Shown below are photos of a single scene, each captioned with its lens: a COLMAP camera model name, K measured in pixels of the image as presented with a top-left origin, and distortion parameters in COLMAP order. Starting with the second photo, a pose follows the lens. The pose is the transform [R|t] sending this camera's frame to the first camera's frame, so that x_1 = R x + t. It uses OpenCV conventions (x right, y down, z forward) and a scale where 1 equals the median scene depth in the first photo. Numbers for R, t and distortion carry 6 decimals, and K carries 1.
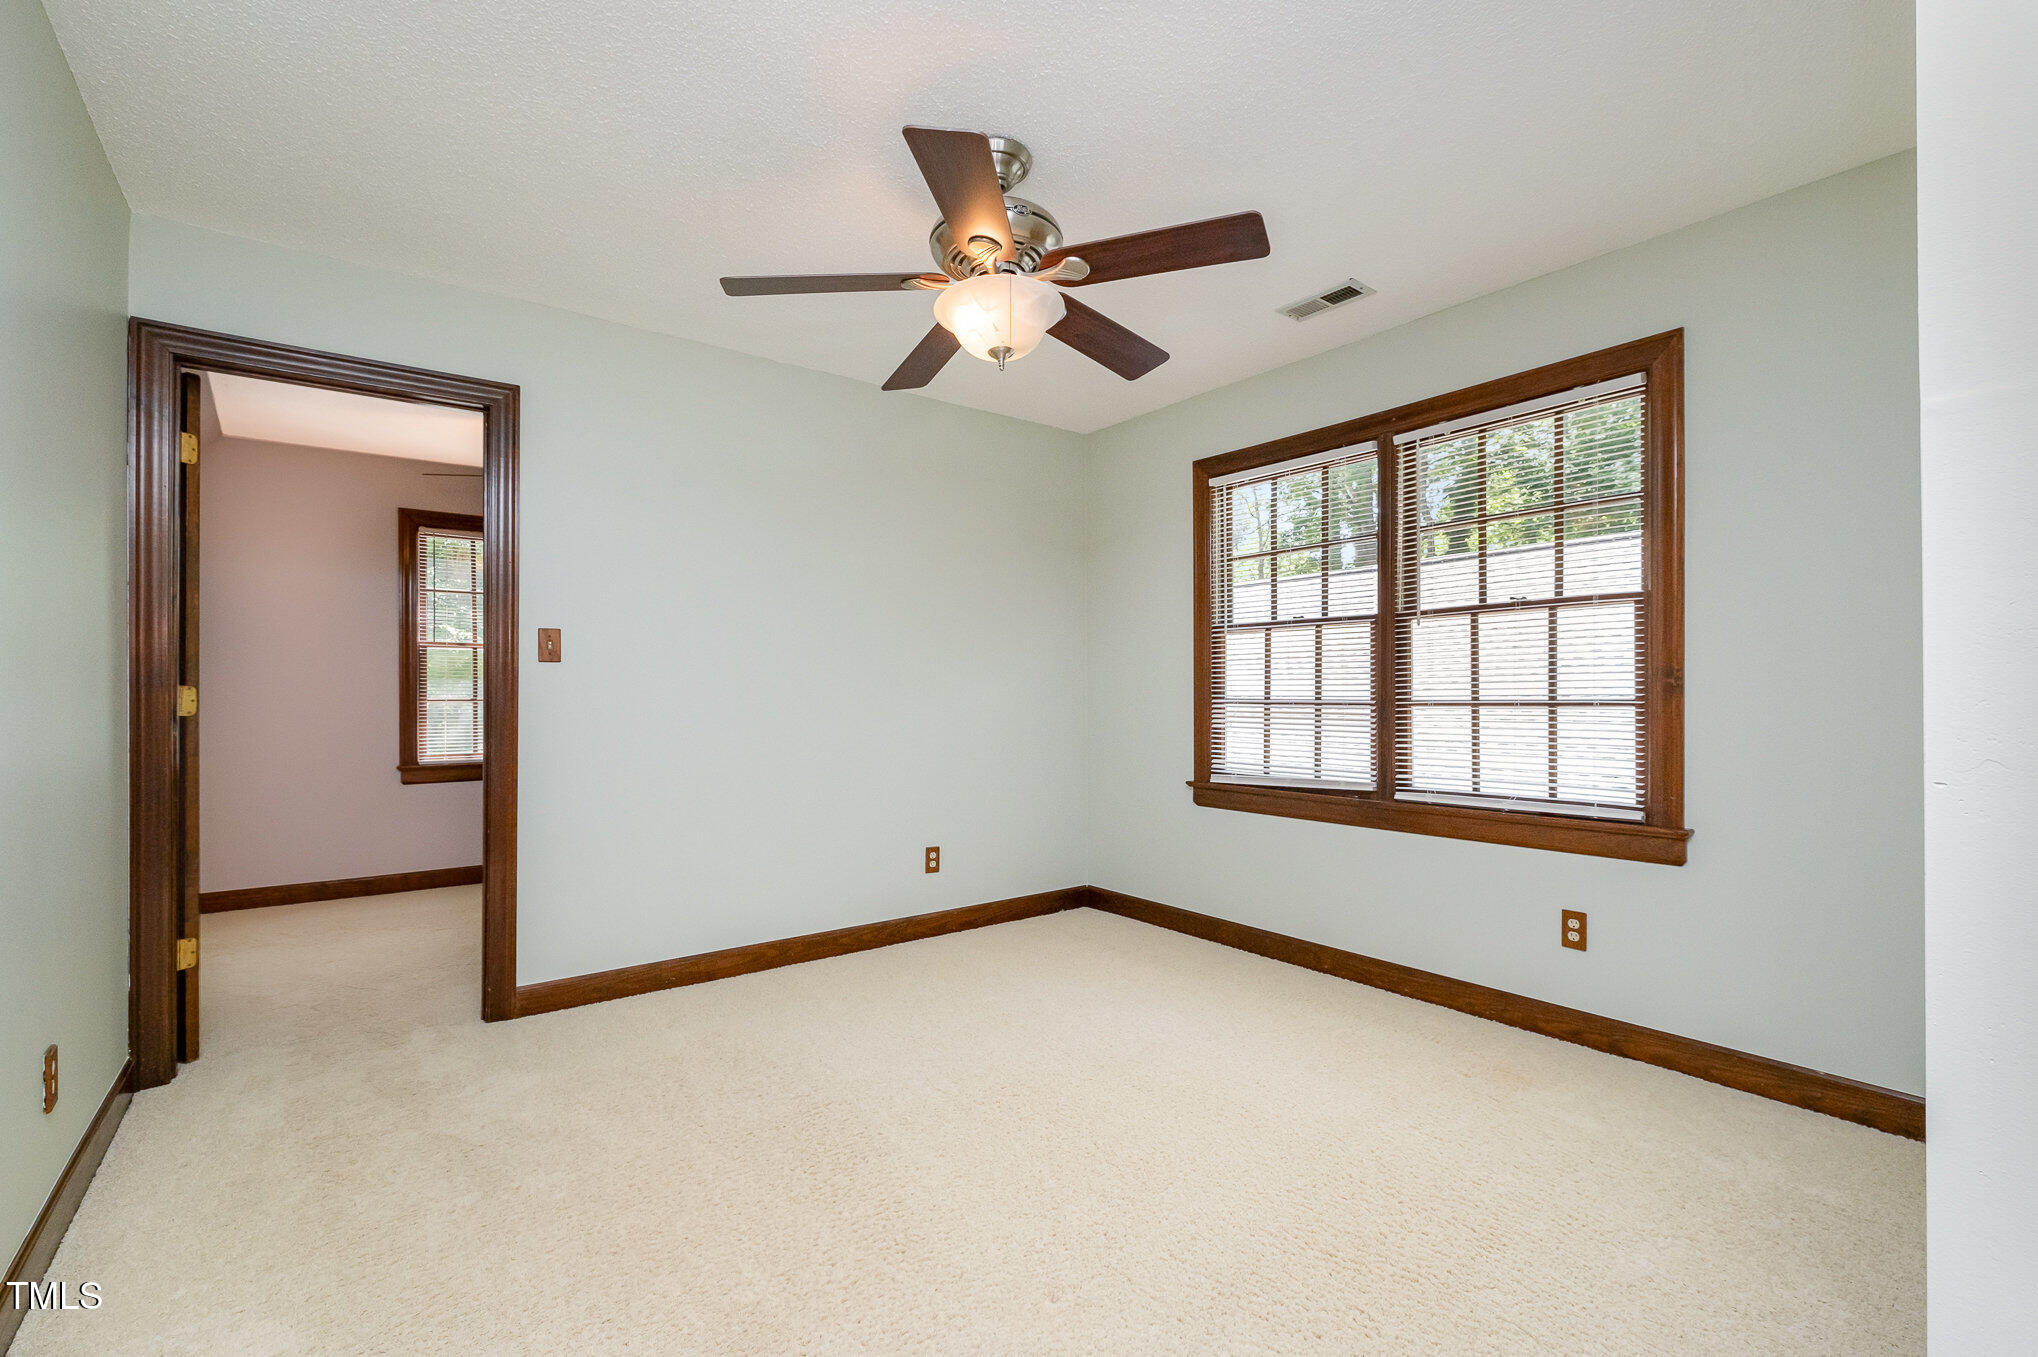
lens RADIAL K [[890.2, 0, 1031.1], [0, 890.2, 685.2], [0, 0, 1]] dist [0.003121, -0.002831]
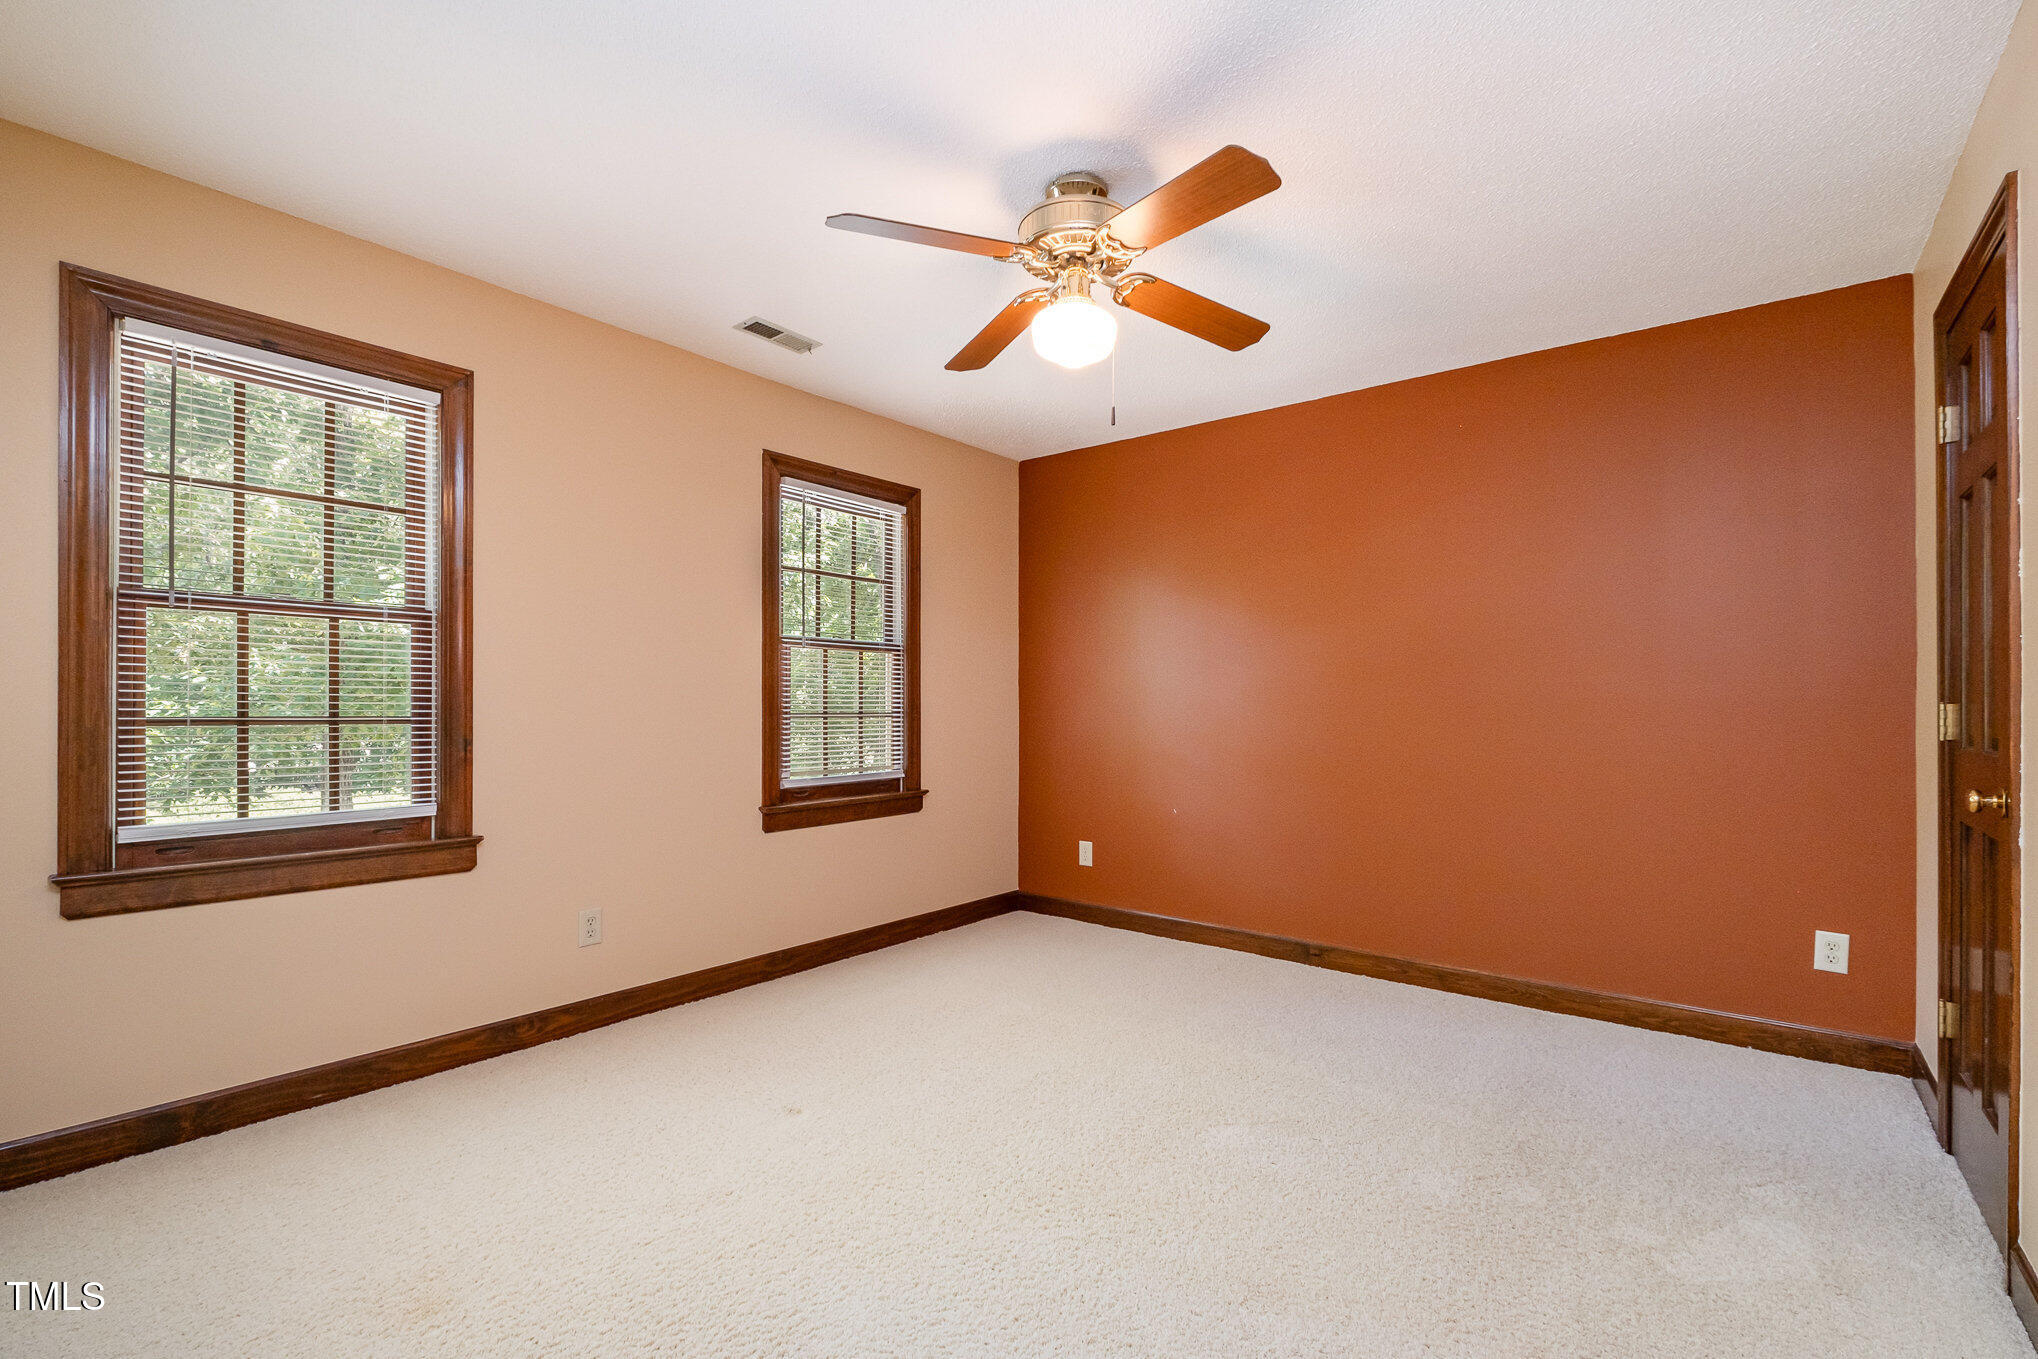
lens RADIAL K [[855.1, 0, 1053.1], [0, 855.1, 673.2], [0, 0, 1]] dist [-0.000507, -0.000404]
pose [[-0.220925, 0.043963, 0.974300, -0.447486], [-0.009322, 0.998843, -0.047185, 0.008534], [-0.975246, -0.019507, -0.220259, 0.563360]]
